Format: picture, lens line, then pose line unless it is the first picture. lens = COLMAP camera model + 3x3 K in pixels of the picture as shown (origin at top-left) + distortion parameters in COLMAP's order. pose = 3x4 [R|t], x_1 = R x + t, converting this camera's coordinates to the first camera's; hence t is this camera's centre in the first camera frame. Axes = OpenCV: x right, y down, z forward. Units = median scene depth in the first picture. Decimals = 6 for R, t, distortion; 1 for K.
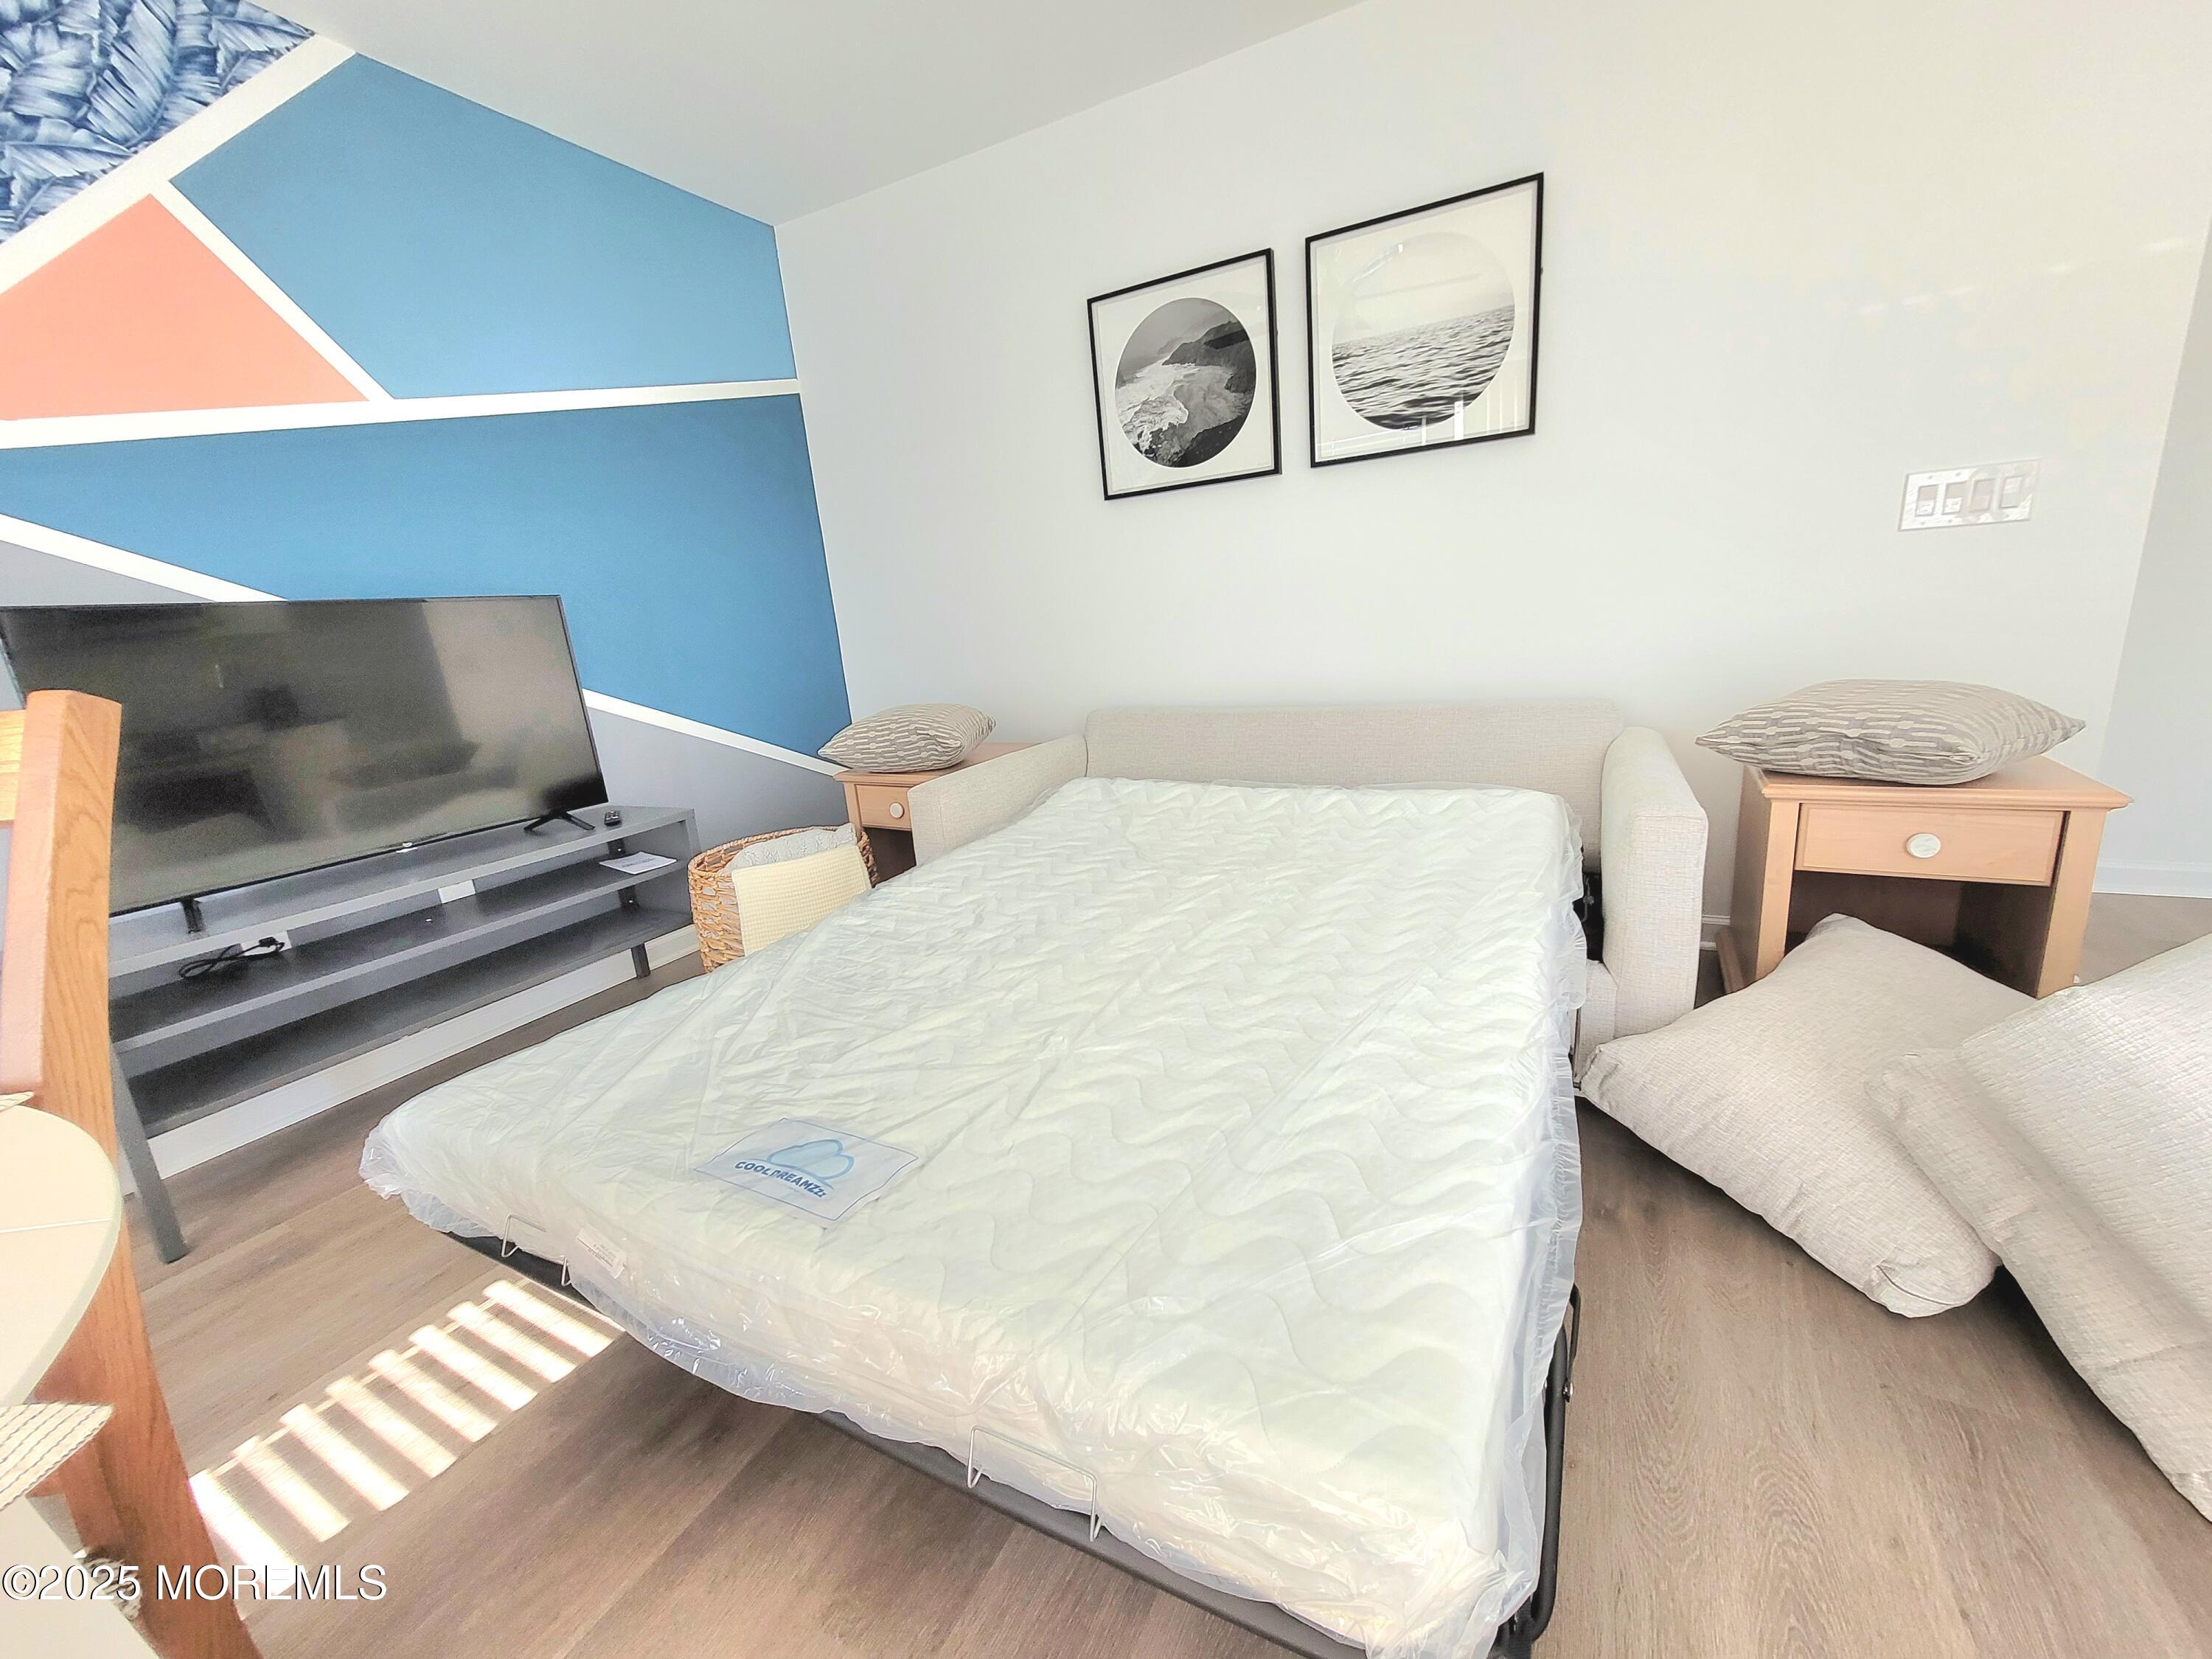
lens RADIAL K [[875.4, 0, 1112.4], [0, 875.4, 829.6], [0, 0, 1]] dist [0.002288, 0.001965]
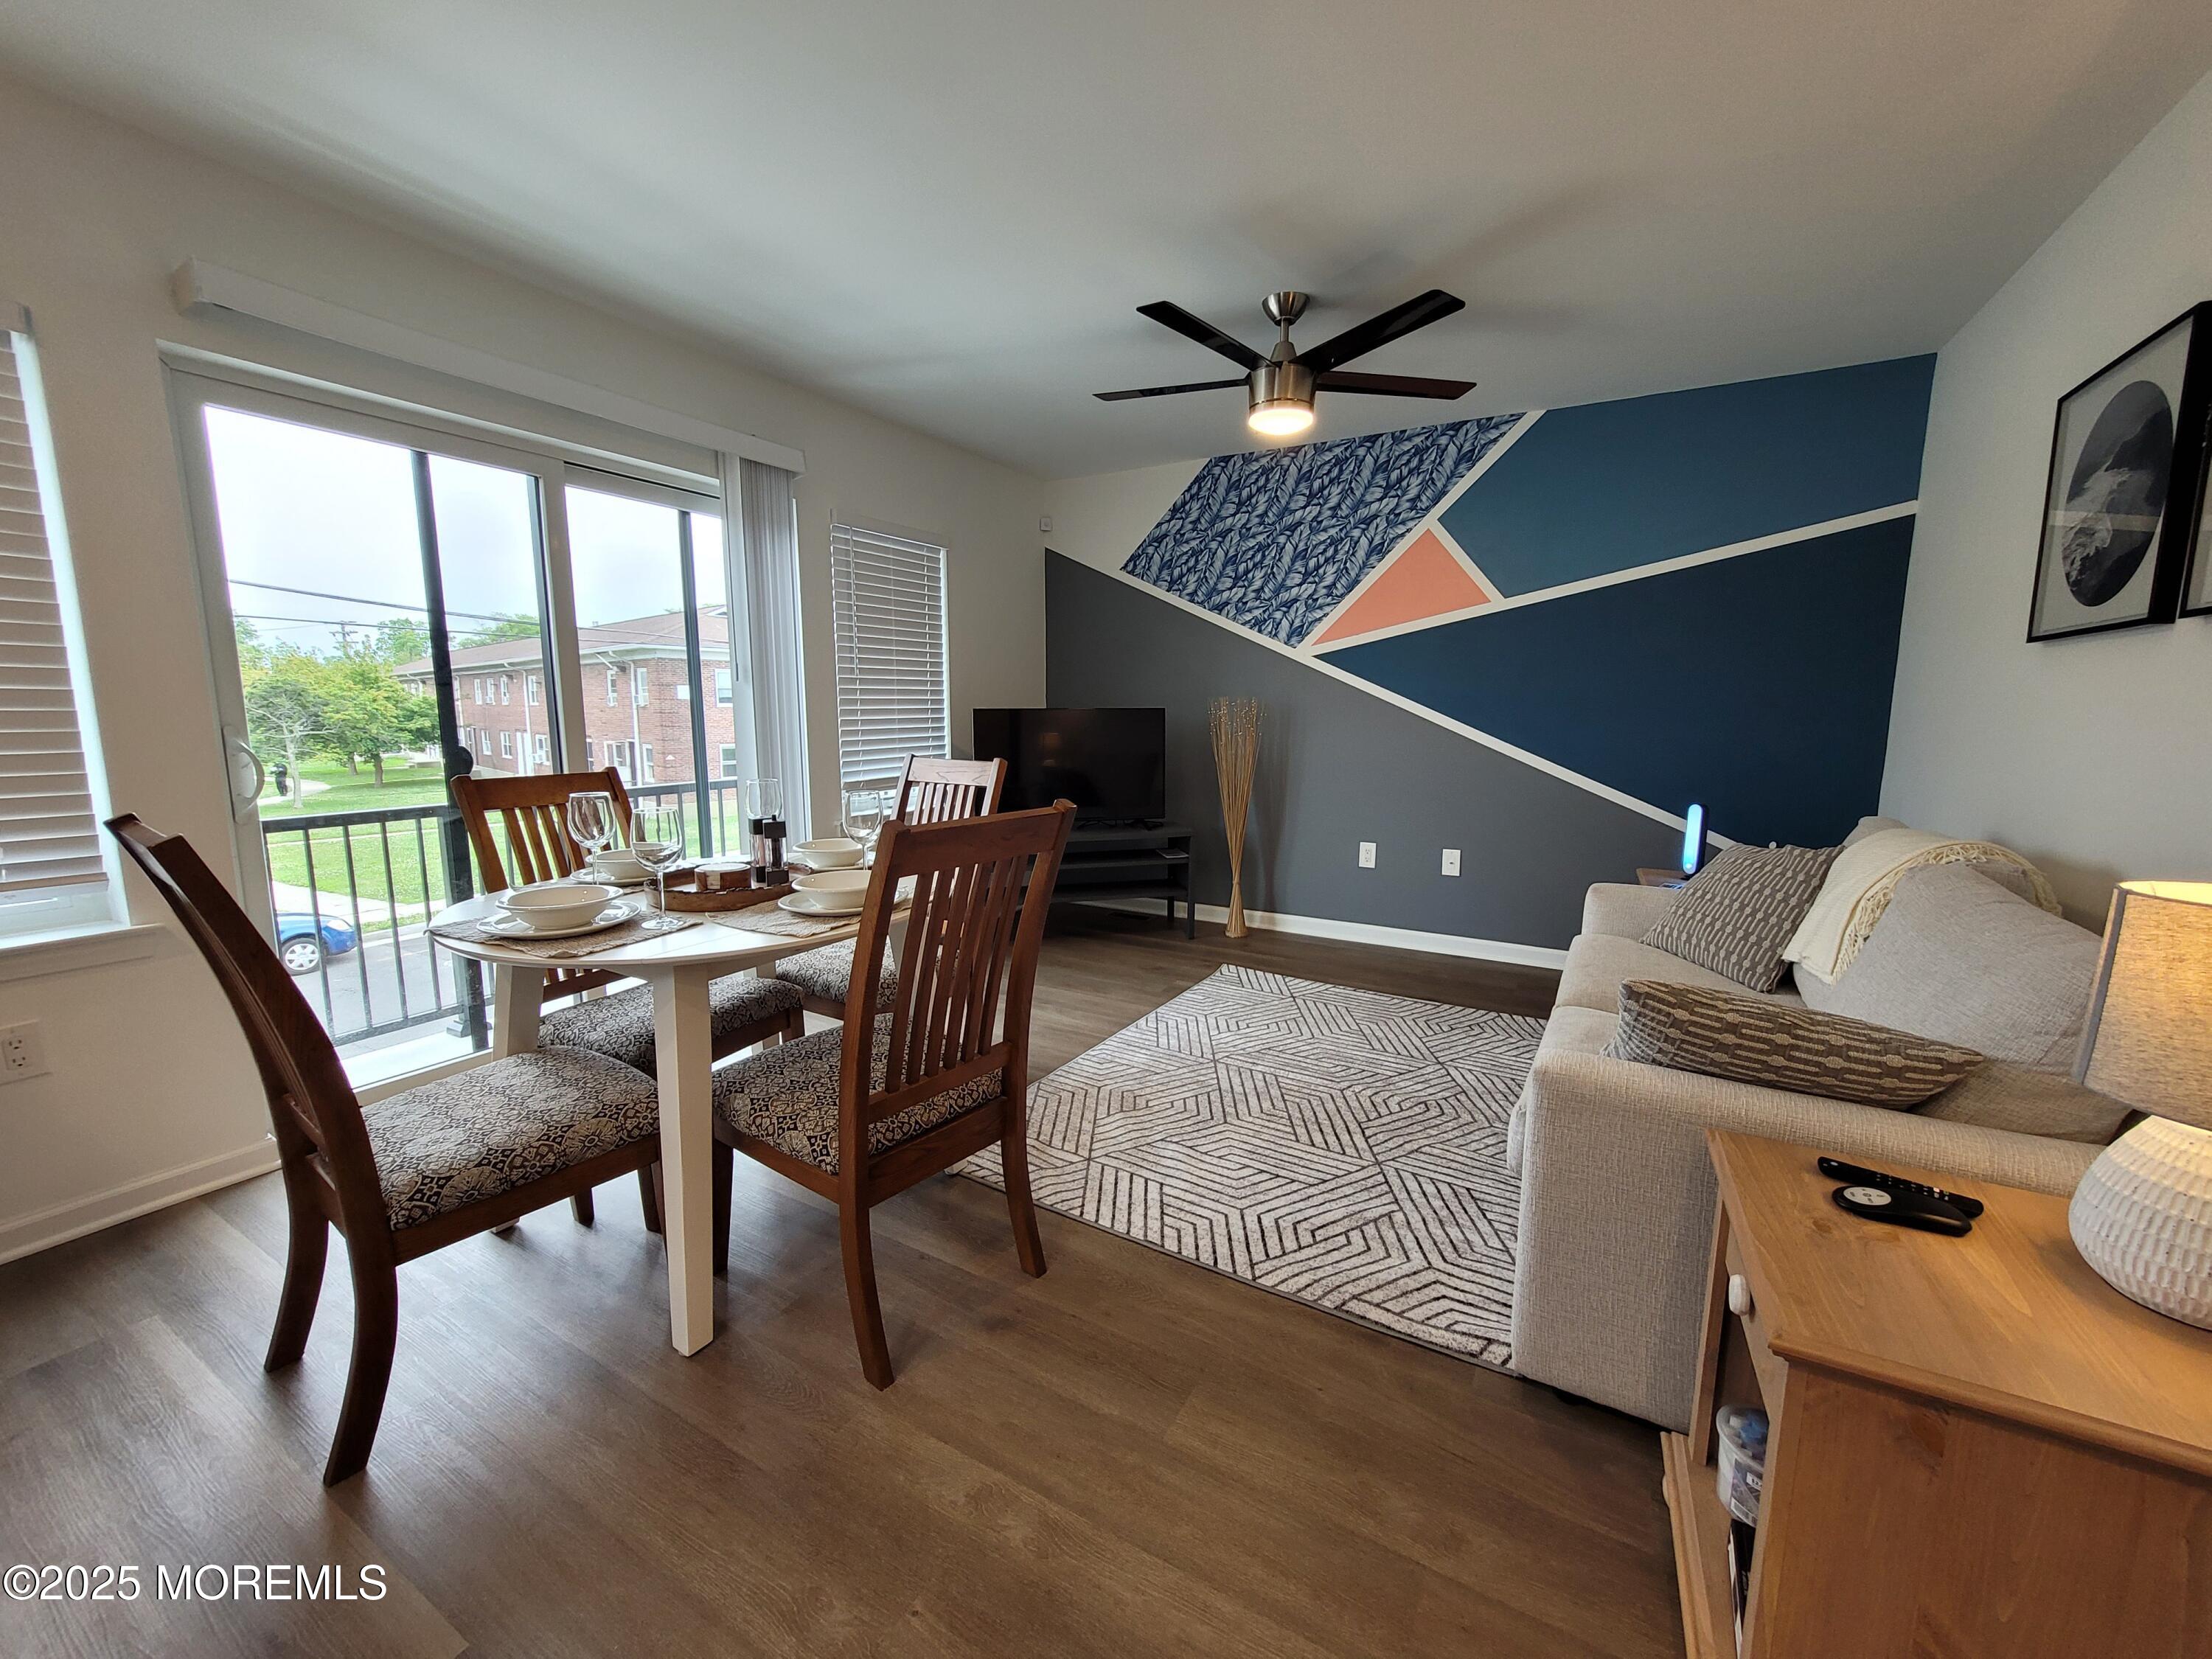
lens RADIAL K [[868.4, 0, 1116.1], [0, 868.4, 826.9], [0, 0, 1]] dist [0.006402, -0.000256]
pose [[-0.030220, 0.222240, -0.974524, 1.004618], [-0.244904, 0.943604, 0.222783, -0.243595], [0.969076, 0.245398, 0.025911, 0.291685]]
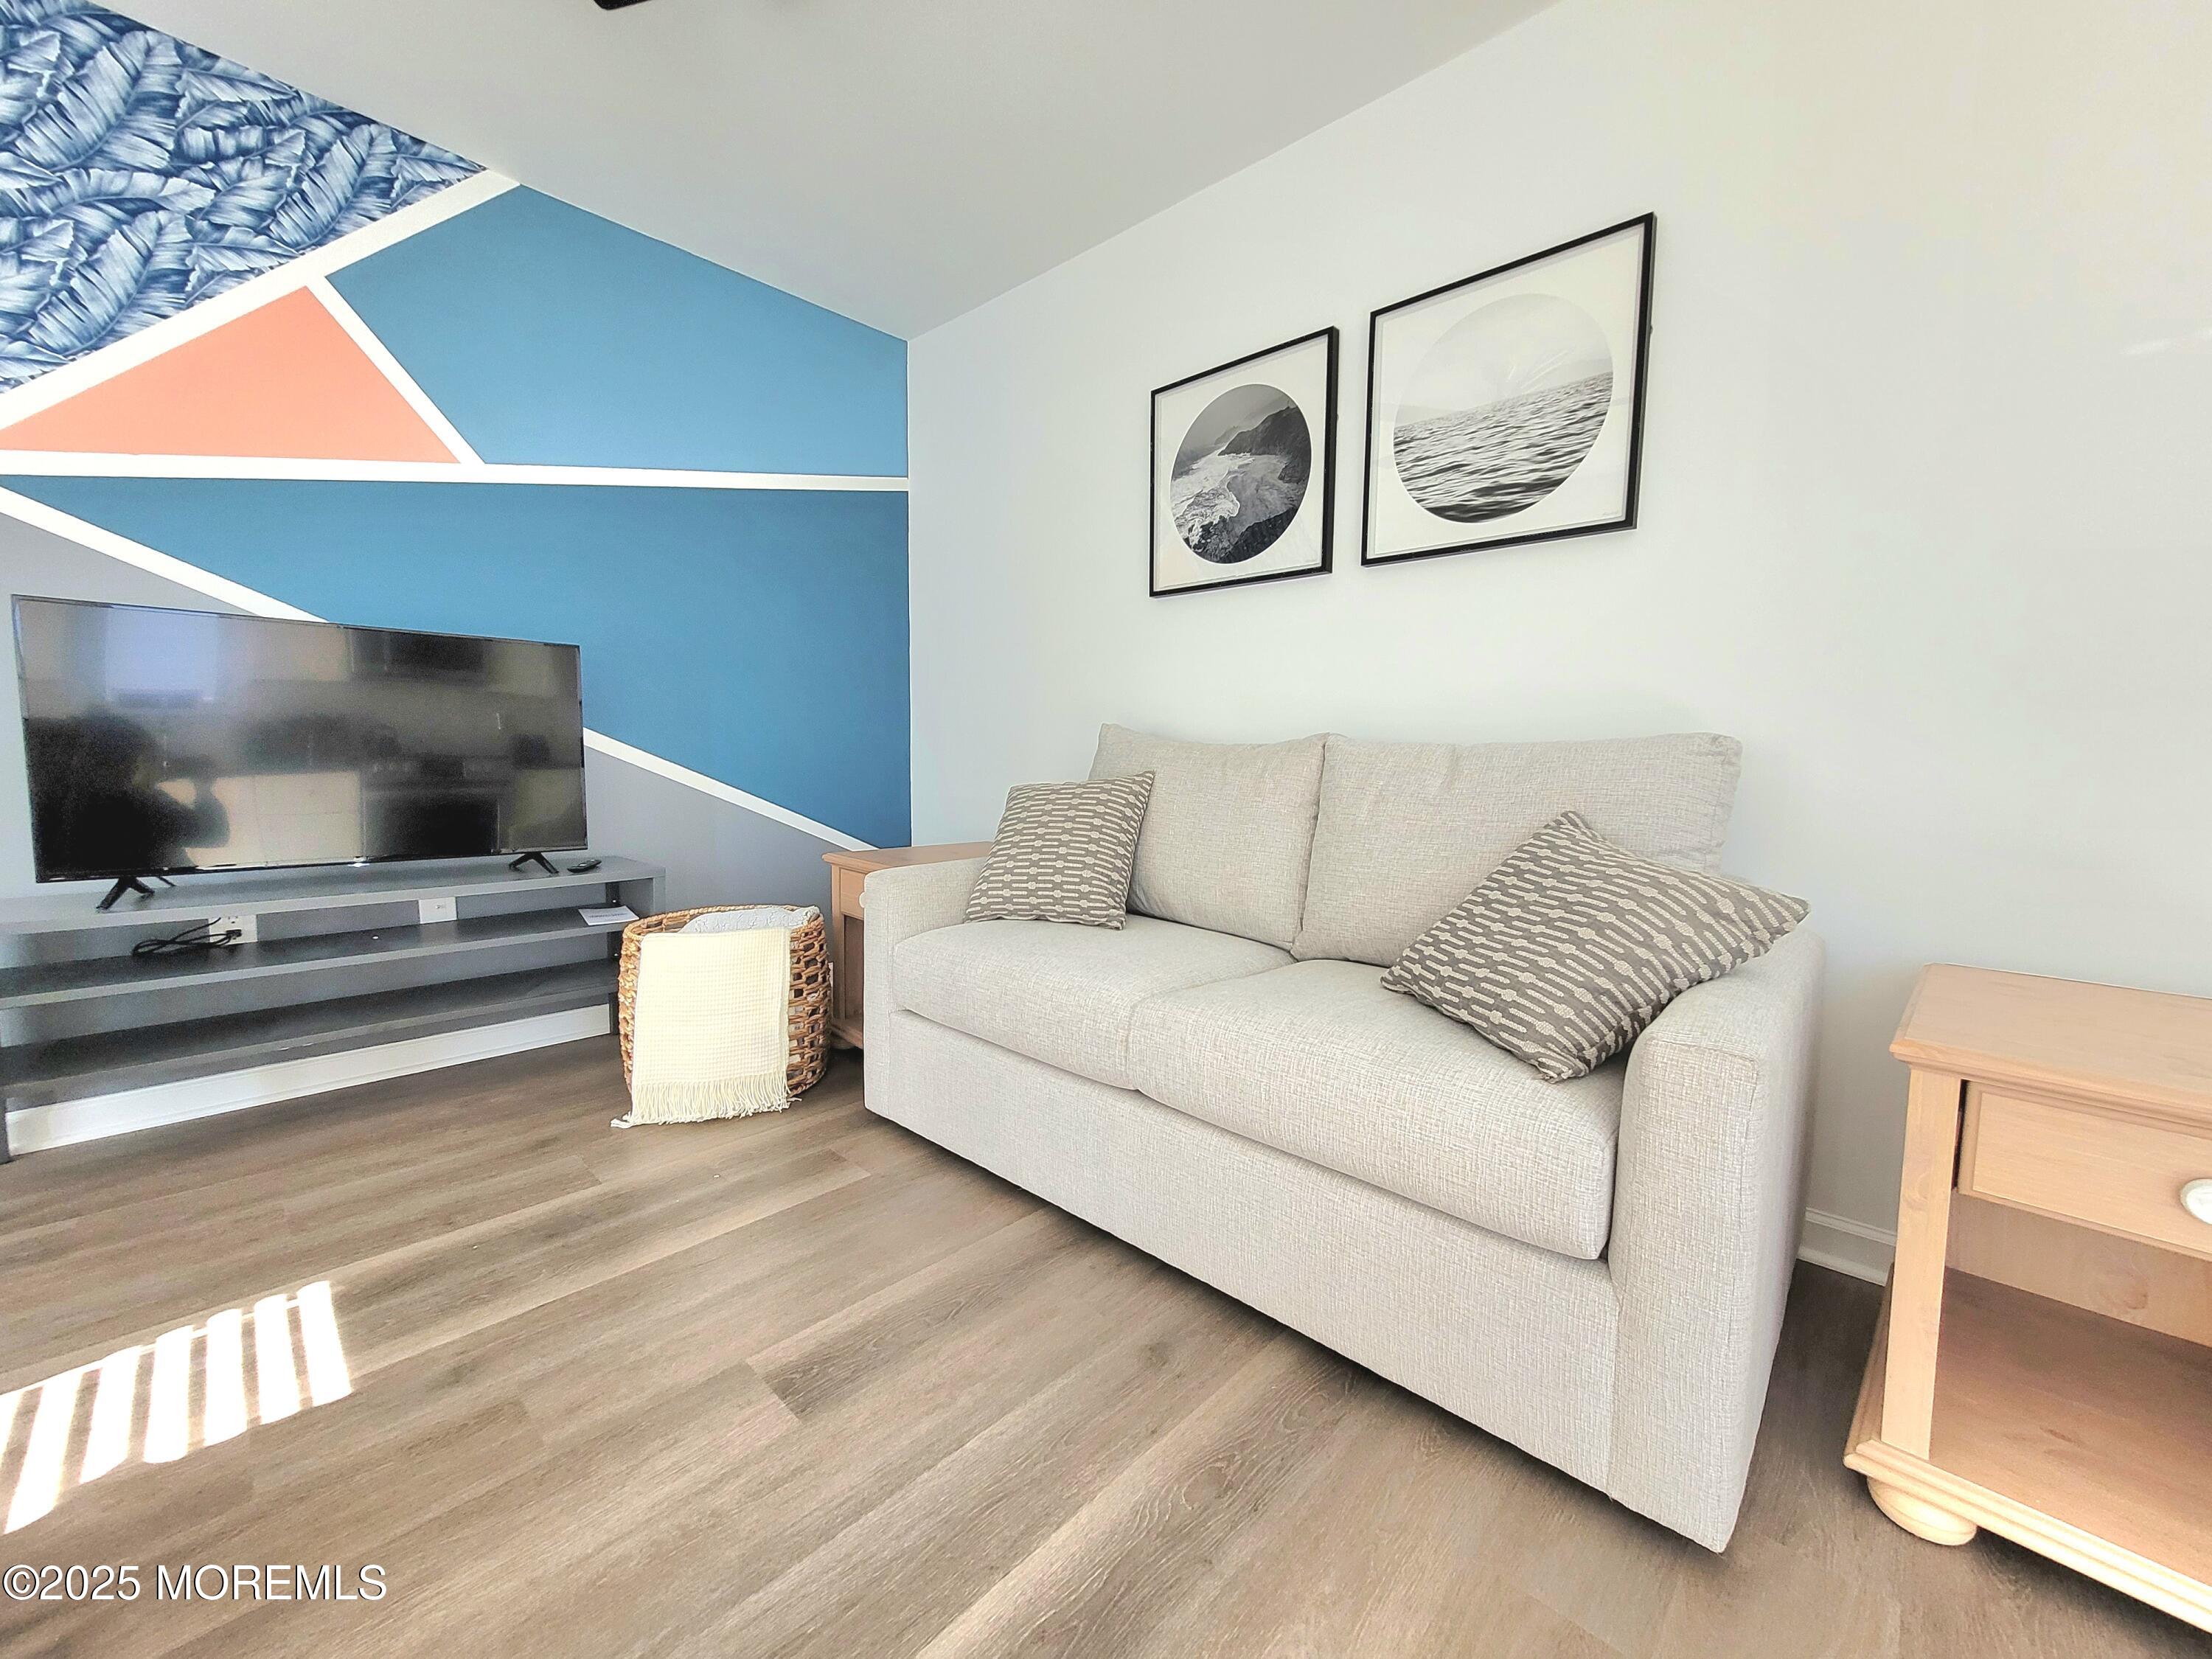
lens RADIAL K [[868.4, 0, 1116.1], [0, 868.4, 826.9], [0, 0, 1]] dist [0.006402, -0.000256]
pose [[0.960164, 0.118832, -0.252911, 0.266775], [-0.154845, 0.979670, -0.127554, -0.024226], [0.232612, 0.161635, 0.959044, 0.199644]]
